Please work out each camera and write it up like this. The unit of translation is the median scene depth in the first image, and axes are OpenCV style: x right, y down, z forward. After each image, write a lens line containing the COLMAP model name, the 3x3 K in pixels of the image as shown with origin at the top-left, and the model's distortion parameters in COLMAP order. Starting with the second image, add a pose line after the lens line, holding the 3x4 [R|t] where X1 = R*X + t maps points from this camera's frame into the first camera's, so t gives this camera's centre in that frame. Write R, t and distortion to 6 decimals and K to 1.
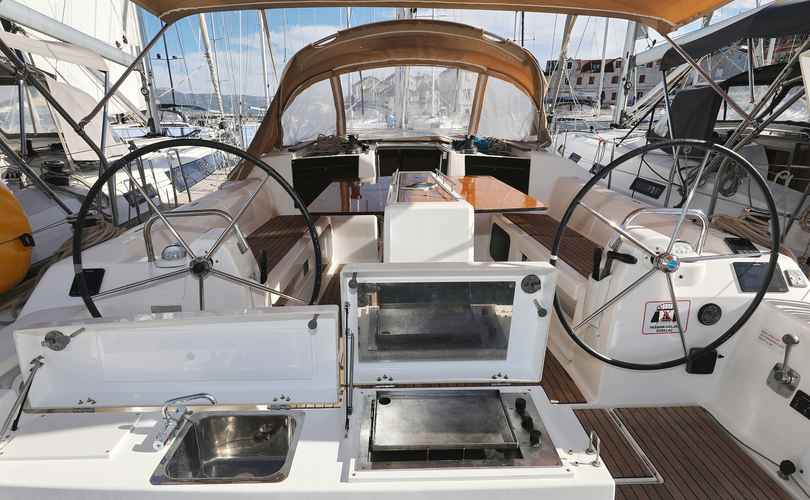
lens RADIAL K [[454.8, 0, 386.6], [0, 454.8, 278.7], [0, 0, 1]] dist [0.000482, 0.001151]
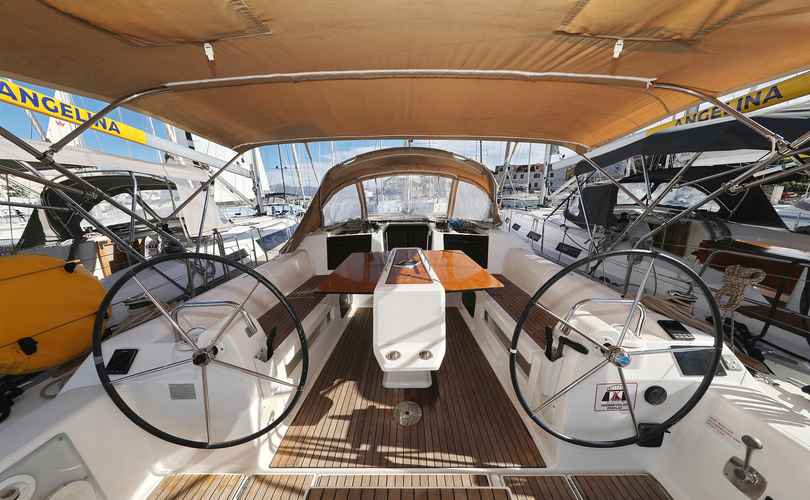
lens RADIAL K [[266.2, 0, 393.6], [0, 266.2, 262.8], [0, 0, 1]] dist [-0.000149, -0.000079]
pose [[0.999153, -0.000367, -0.041152, 0.048493], [-0.003829, 0.994793, -0.101843, -0.093681], [0.040975, 0.101914, 0.993949, 0.152838]]
